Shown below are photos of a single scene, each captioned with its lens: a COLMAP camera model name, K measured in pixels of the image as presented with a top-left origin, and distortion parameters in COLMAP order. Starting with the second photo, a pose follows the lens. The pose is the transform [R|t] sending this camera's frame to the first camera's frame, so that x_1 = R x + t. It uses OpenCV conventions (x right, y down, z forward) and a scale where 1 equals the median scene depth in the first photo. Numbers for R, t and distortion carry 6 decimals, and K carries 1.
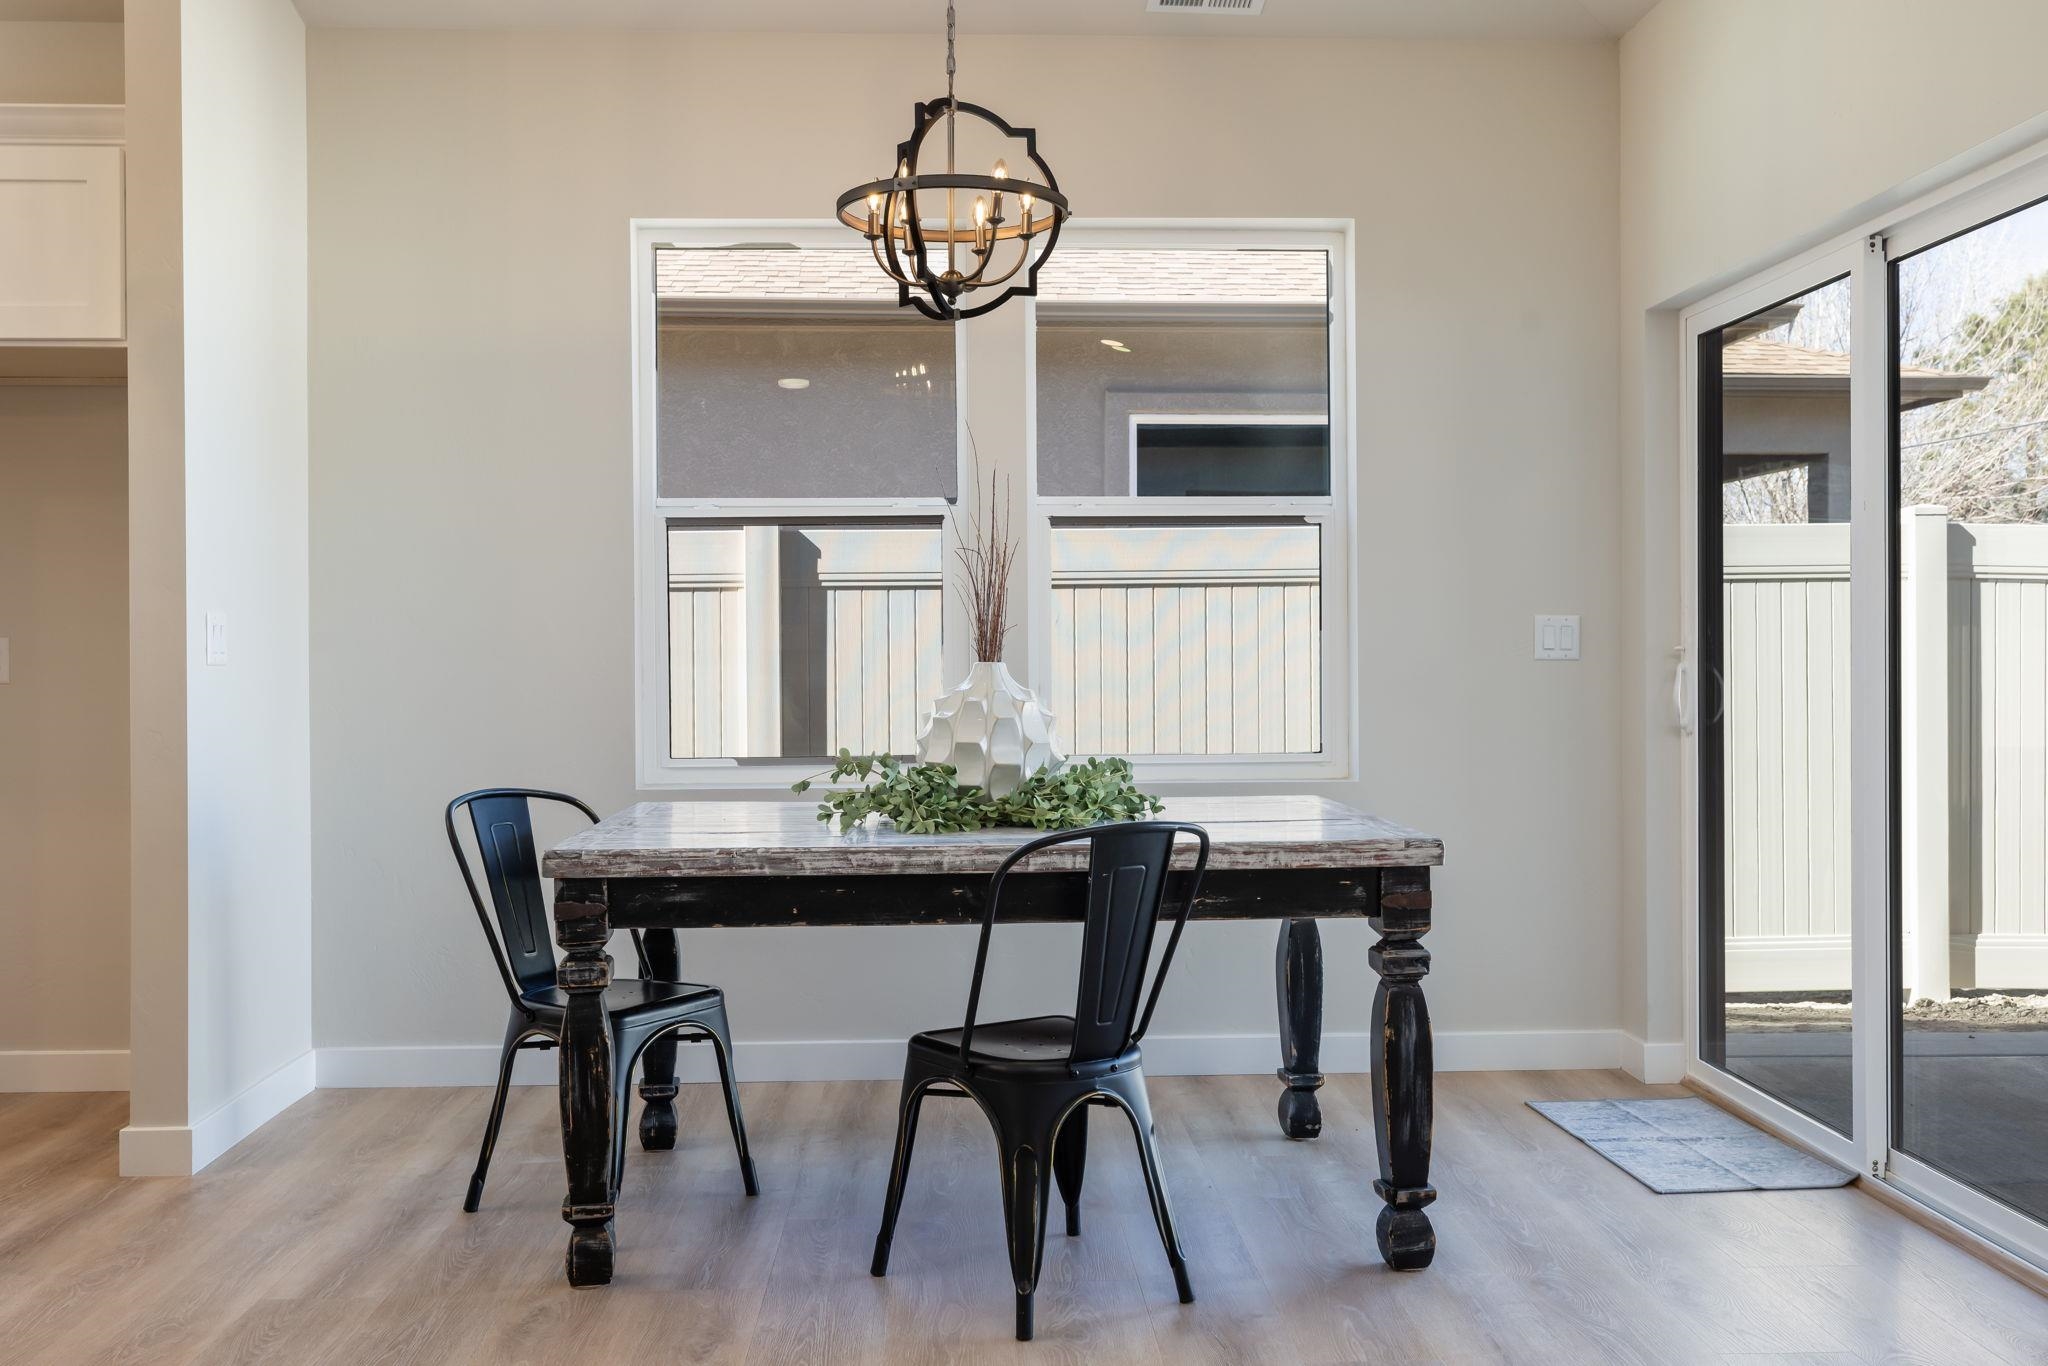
lens RADIAL K [[1846.5, 0, 1027.2], [0, 1846.5, 652.9], [0, 0, 1]] dist [-0.004423, -0.003258]
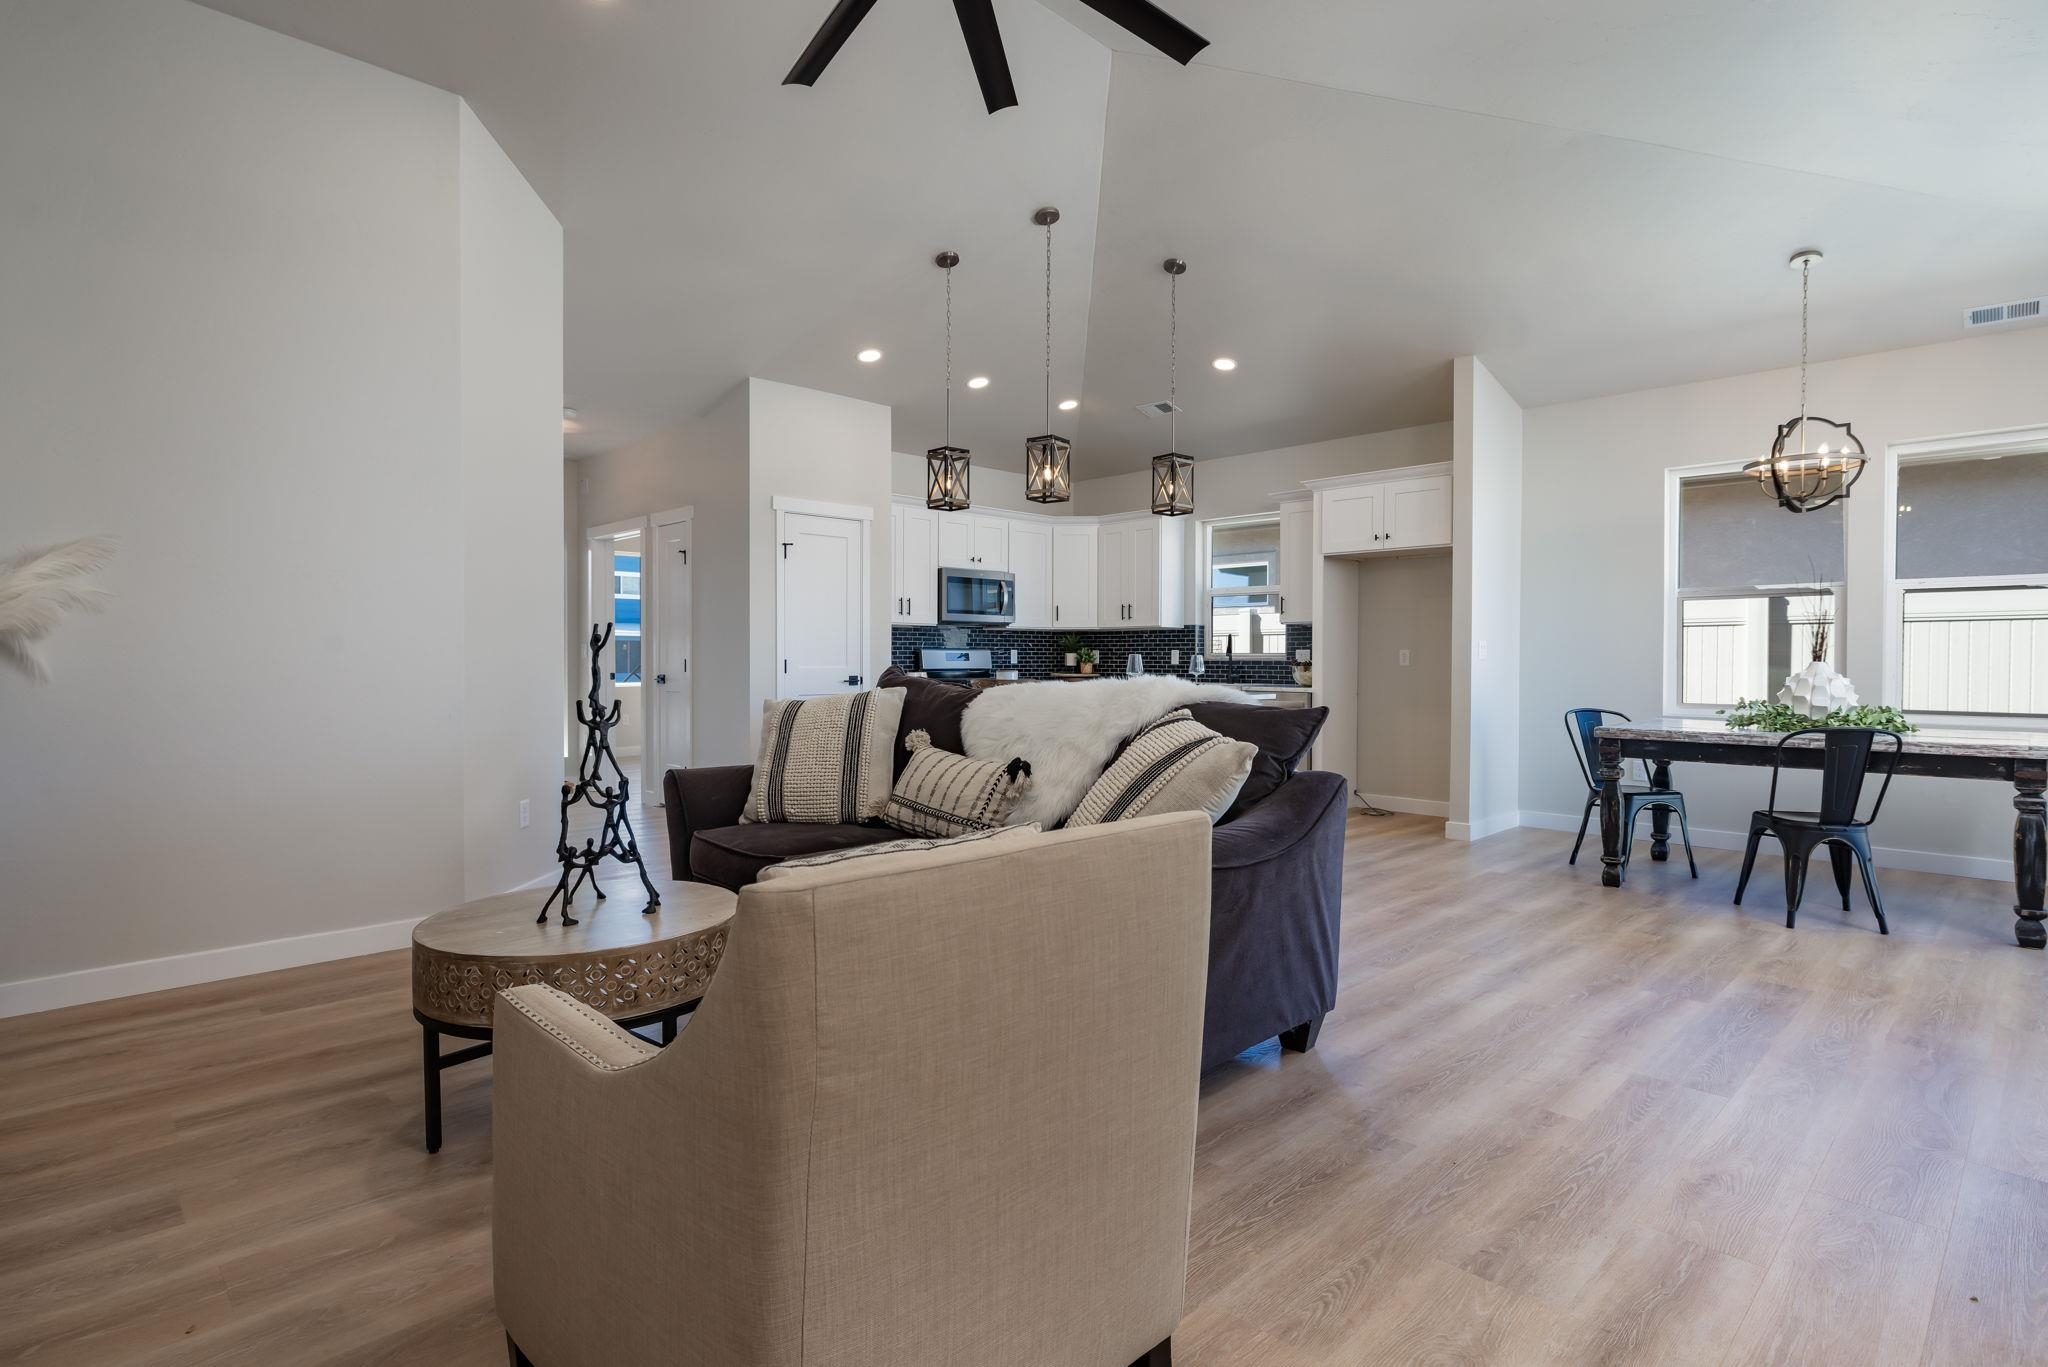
lens RADIAL K [[1021.1, 0, 1024.2], [0, 1021.1, 674.7], [0, 0, 1]] dist [-0.001229, 0.000230]
pose [[0.660710, 0.020793, -0.750353, 0.311838], [-0.005242, 0.999720, 0.023087, -0.003193], [0.750623, -0.011320, 0.660634, -0.640643]]
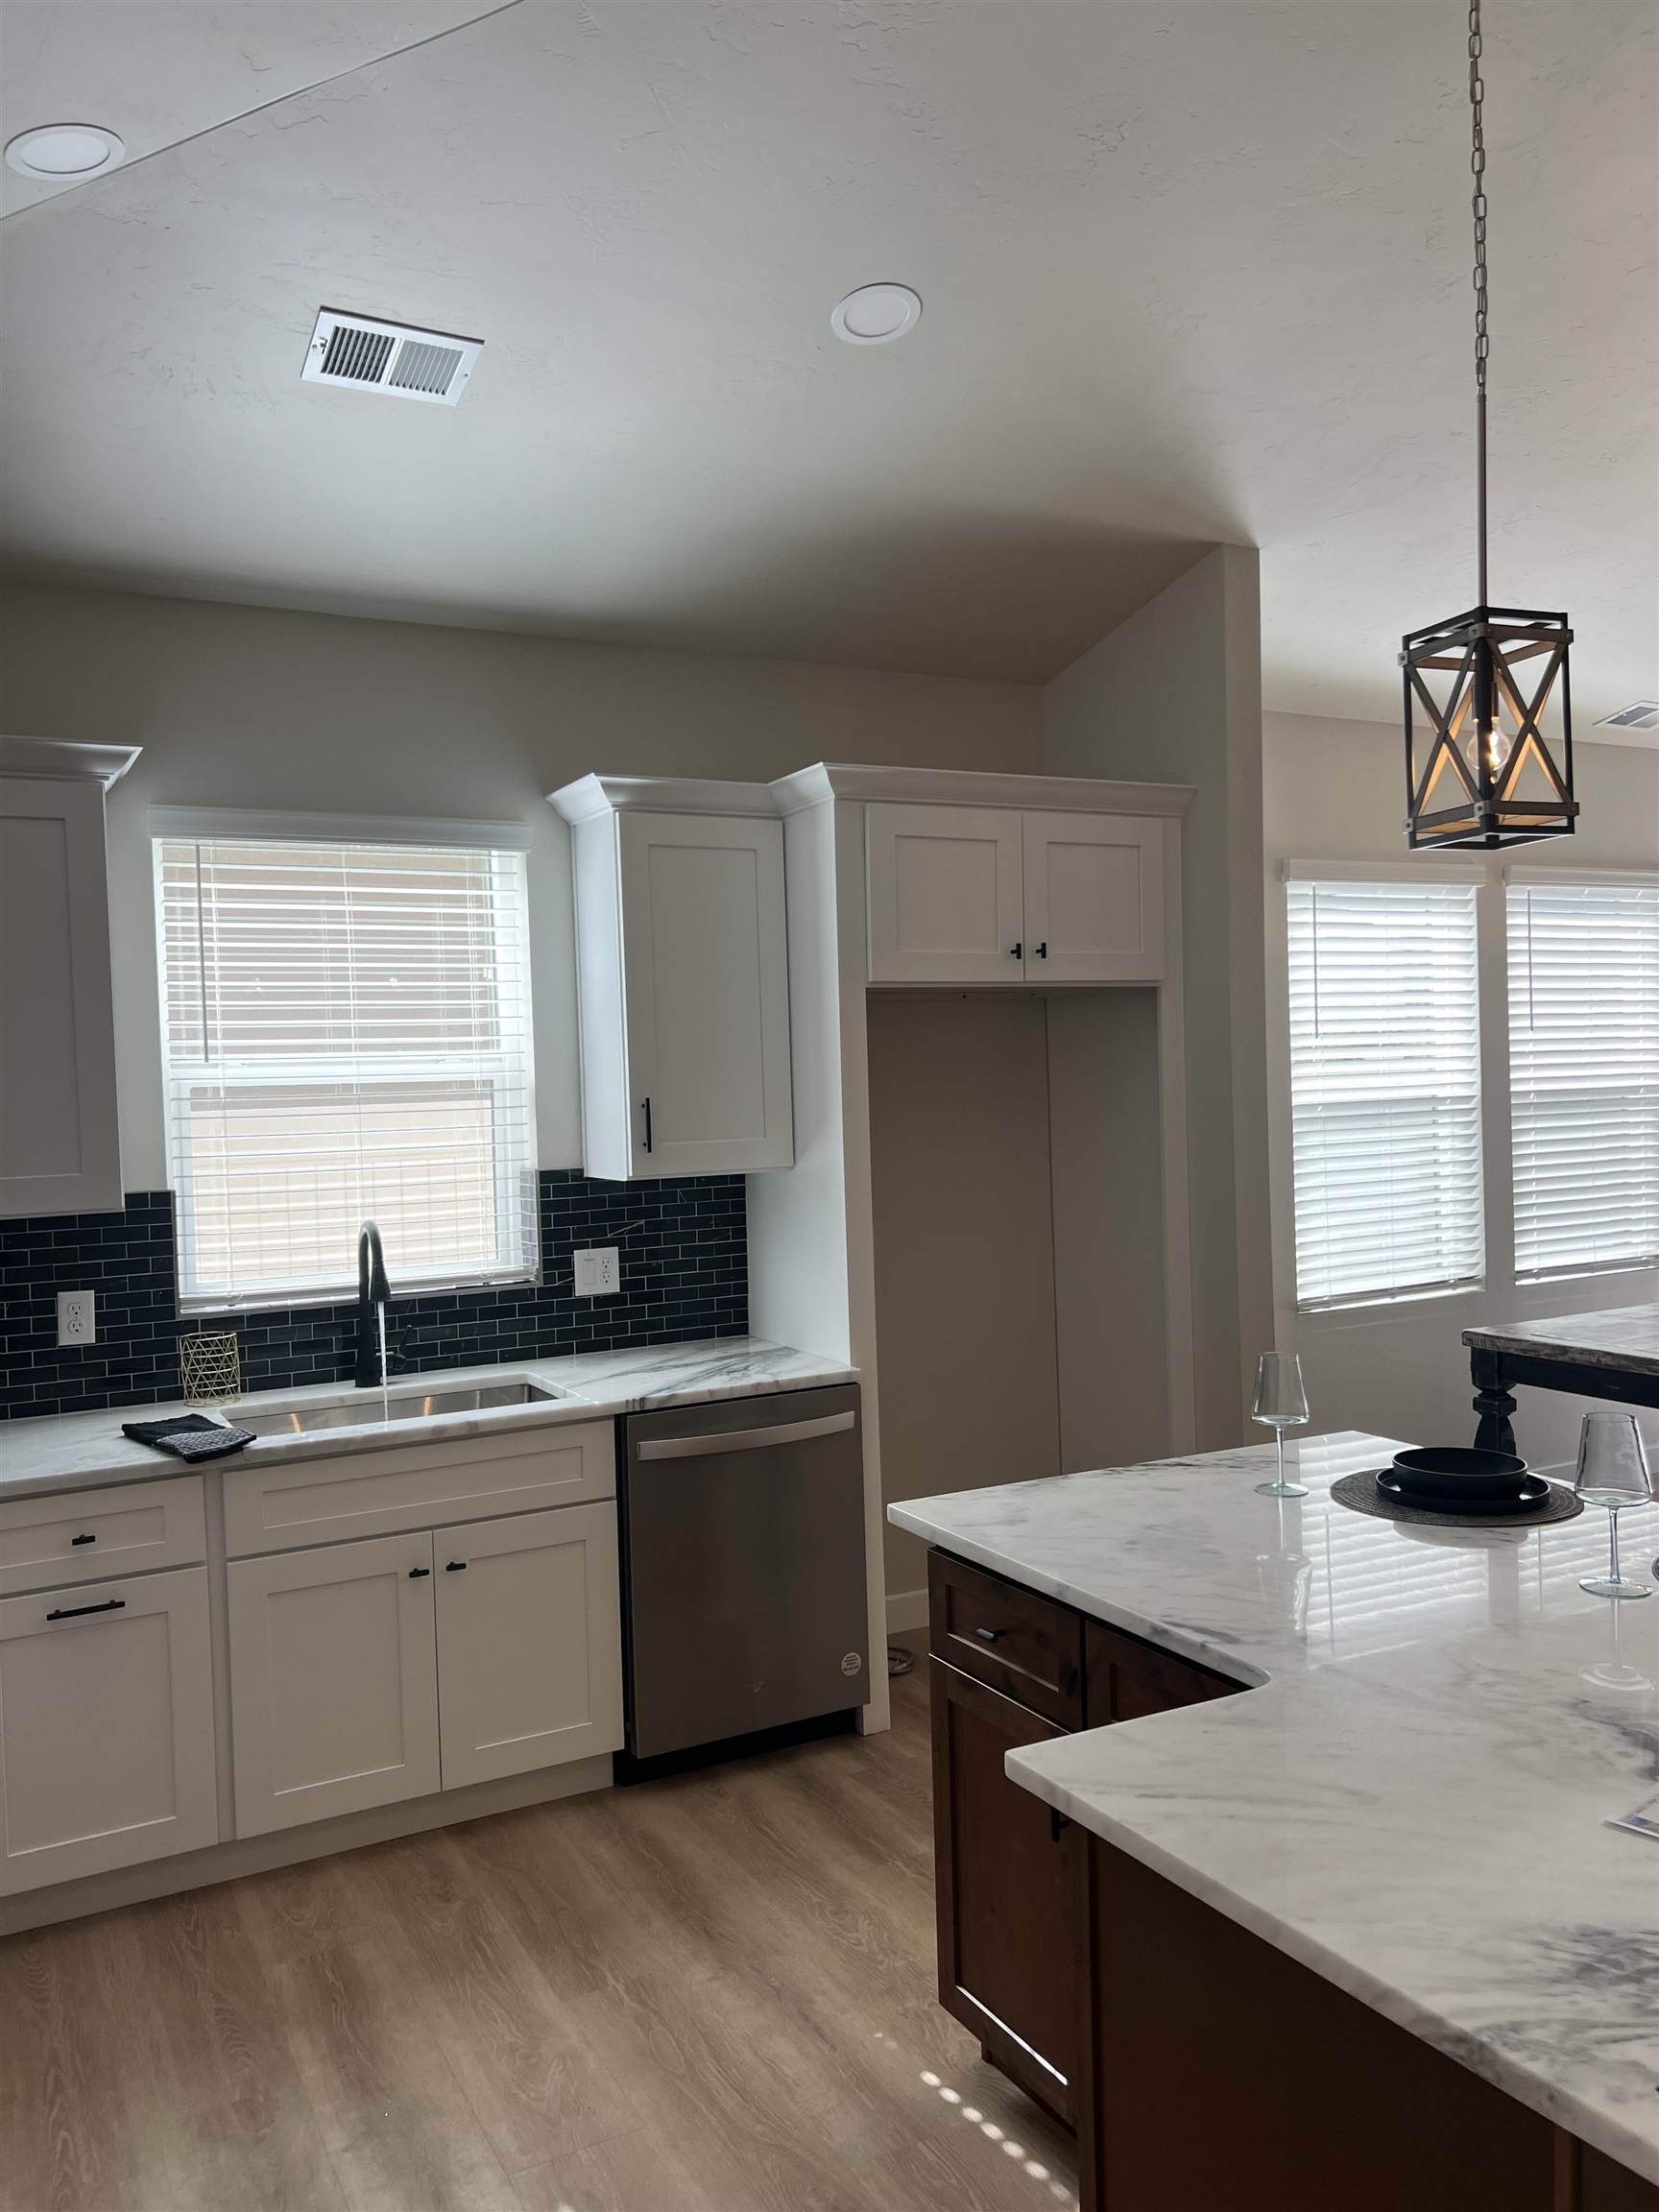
lens RADIAL K [[1648.0, 0, 839.3], [0, 1648.0, 1118.5], [0, 0, 1]] dist [0.064377, -0.081332]
pose [[0.903754, -0.032765, 0.426796, -1.414093], [0.024727, 0.999397, 0.024364, -0.139037], [-0.427337, -0.011465, 0.904019, 0.151151]]
